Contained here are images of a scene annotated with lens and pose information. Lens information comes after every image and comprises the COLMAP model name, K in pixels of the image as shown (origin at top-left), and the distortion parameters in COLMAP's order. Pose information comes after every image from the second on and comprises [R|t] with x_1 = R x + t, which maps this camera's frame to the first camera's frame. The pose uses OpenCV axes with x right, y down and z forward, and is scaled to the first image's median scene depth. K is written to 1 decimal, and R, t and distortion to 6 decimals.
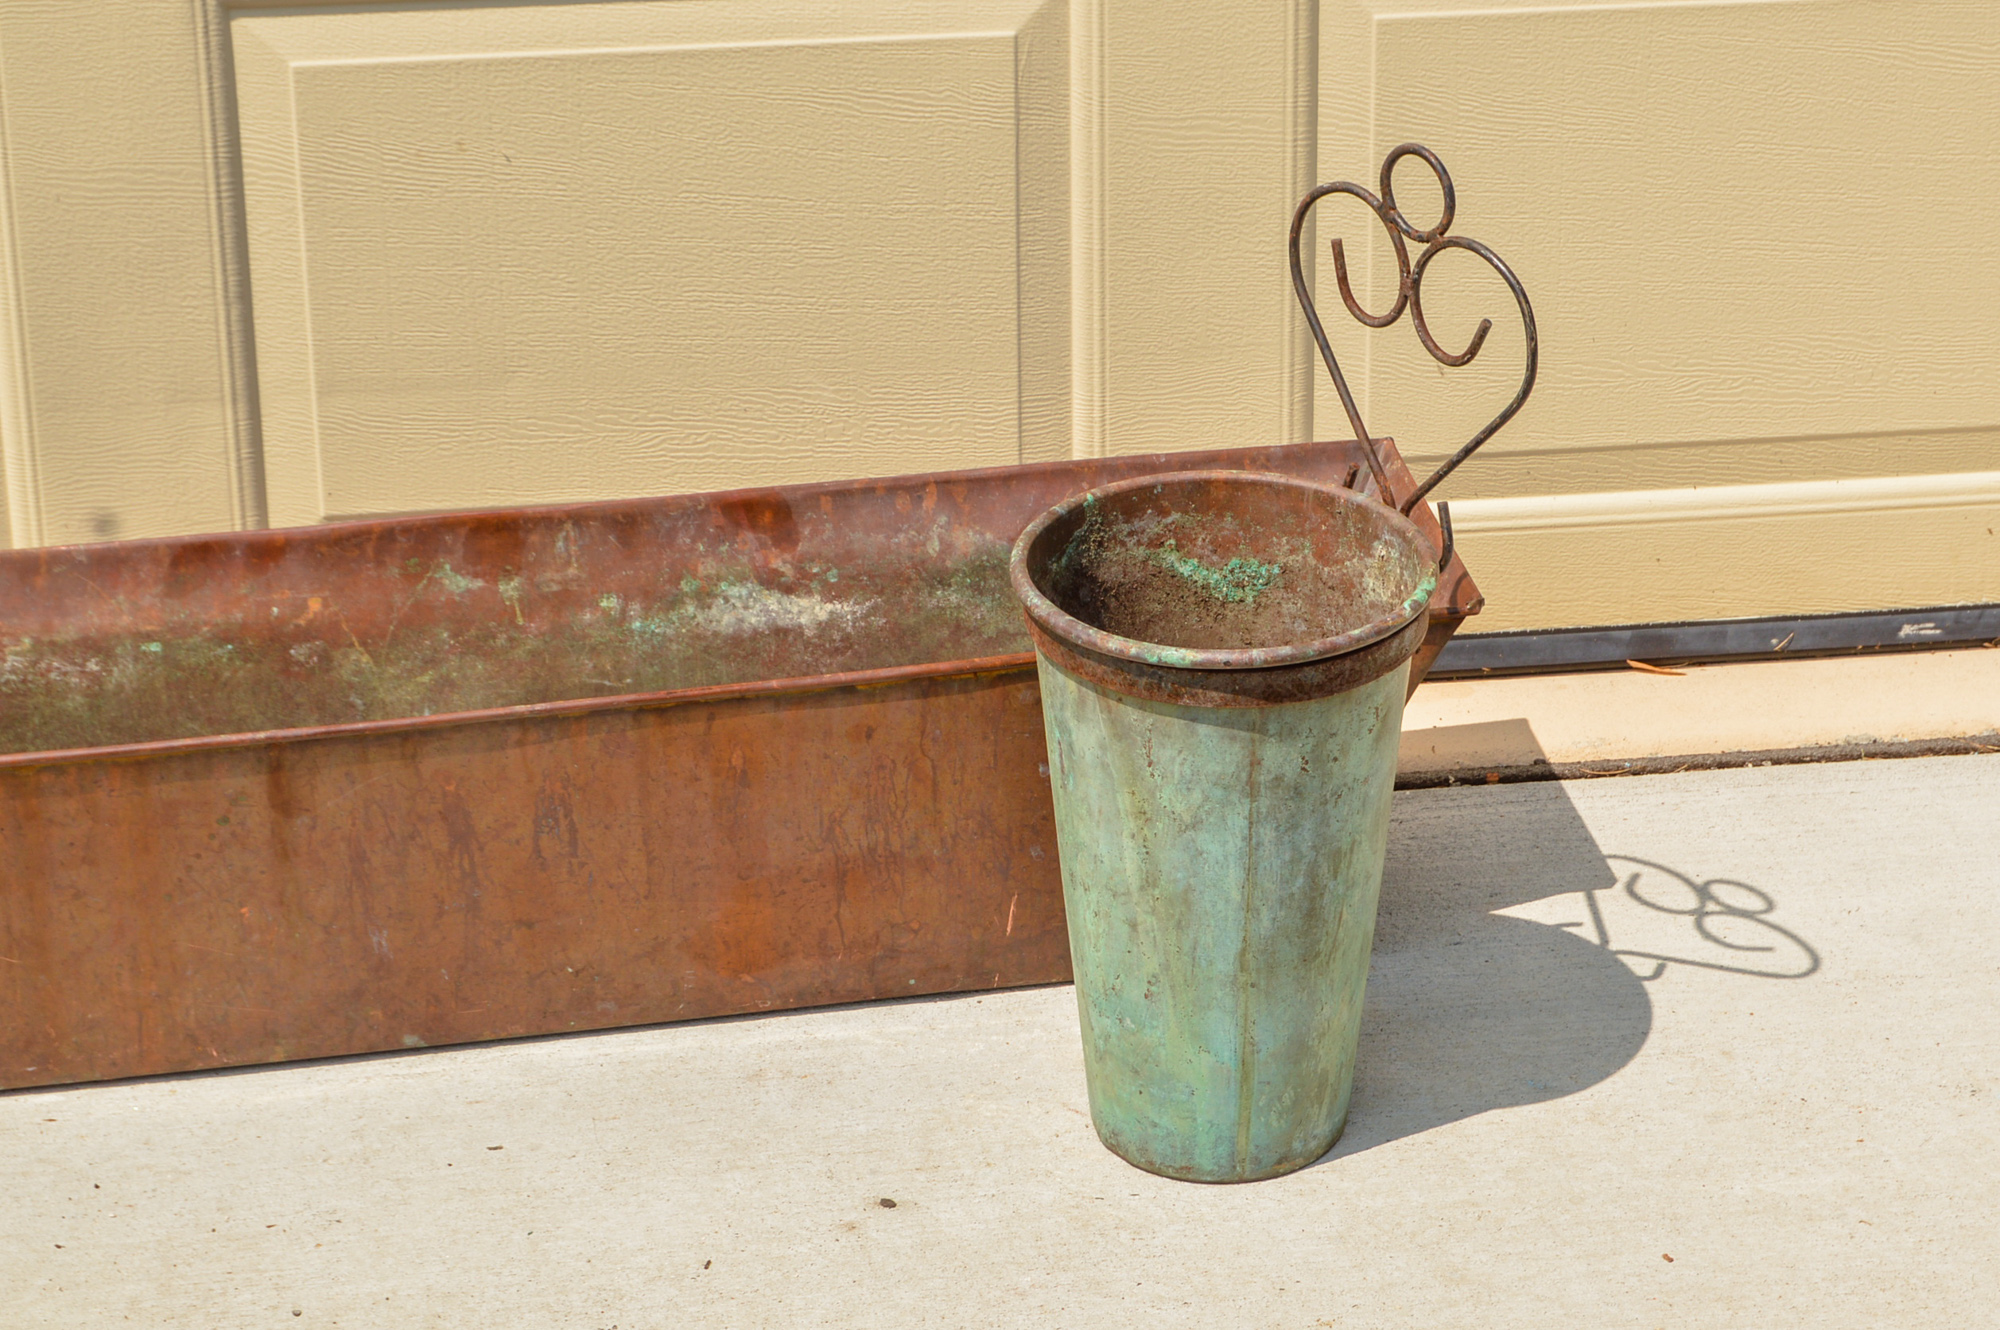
lens RADIAL K [[4996.8, 0, 997.4], [0, 4996.8, 662.6], [0, 0, 1]] dist [-0.051670, 0.000000]
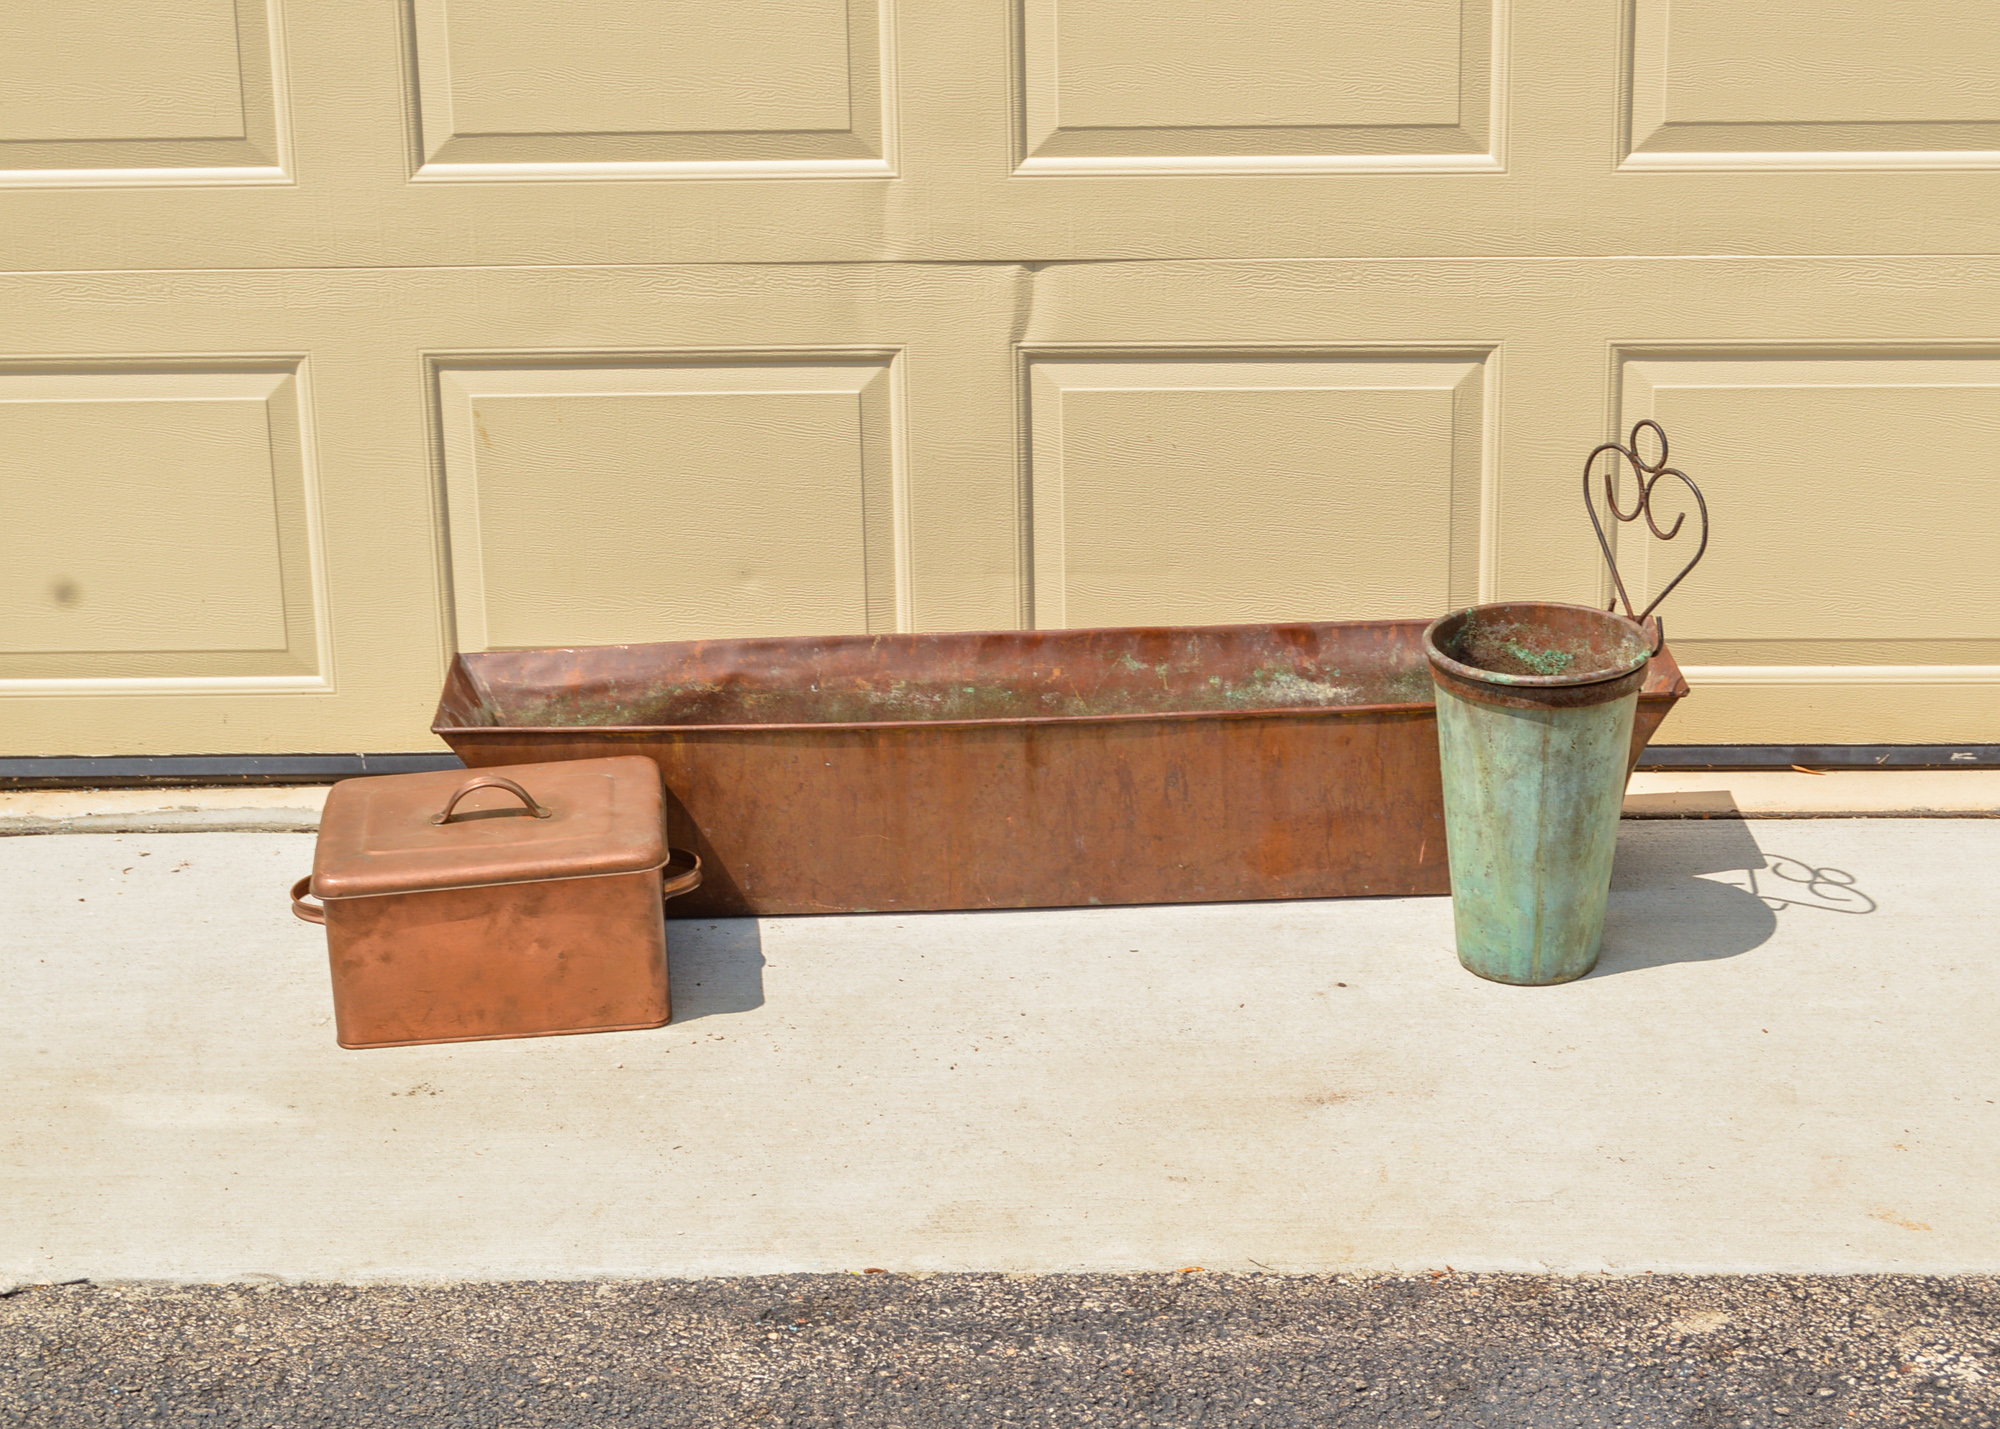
lens RADIAL K [[3309.2, 0, 1003.5], [0, 3309.2, 716.6], [0, 0, 1]] dist [-0.049631, 0.000000]
pose [[0.986147, 0.047132, -0.159037, 0.042887], [-0.060640, 0.994853, -0.081184, 0.111693], [0.154393, 0.089703, 0.983929, -0.226908]]
